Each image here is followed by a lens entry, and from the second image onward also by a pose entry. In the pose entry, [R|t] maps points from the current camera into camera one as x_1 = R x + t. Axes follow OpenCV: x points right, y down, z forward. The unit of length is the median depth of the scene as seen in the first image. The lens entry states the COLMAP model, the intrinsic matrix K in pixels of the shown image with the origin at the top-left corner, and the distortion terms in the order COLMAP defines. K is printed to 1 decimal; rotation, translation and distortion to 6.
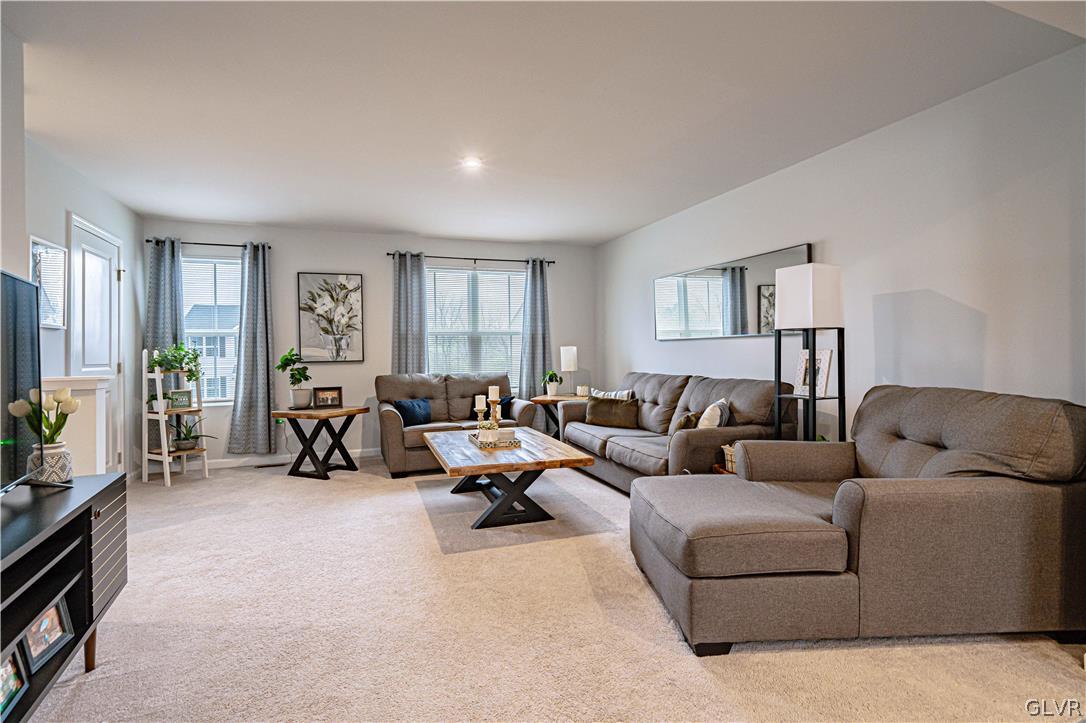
lens RADIAL K [[499.0, 0, 536.1], [0, 499.0, 353.1], [0, 0, 1]] dist [-0.006747, 0.003059]
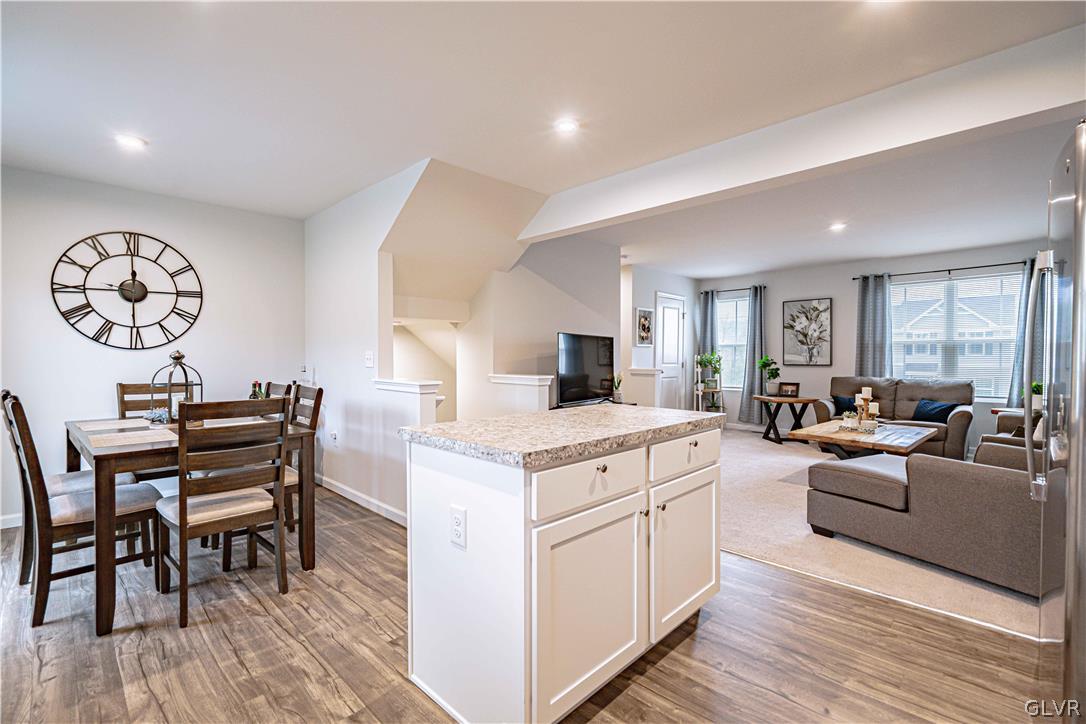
lens RADIAL K [[499.0, 0, 551.4], [0, 499.0, 363.1], [0, 0, 1]] dist [-0.006747, 0.003059]
pose [[0.445074, 0.027879, -0.895060, 0.508173], [-0.006452, 0.999589, 0.027926, -0.021896], [0.895471, -0.006654, 0.445071, -0.231055]]
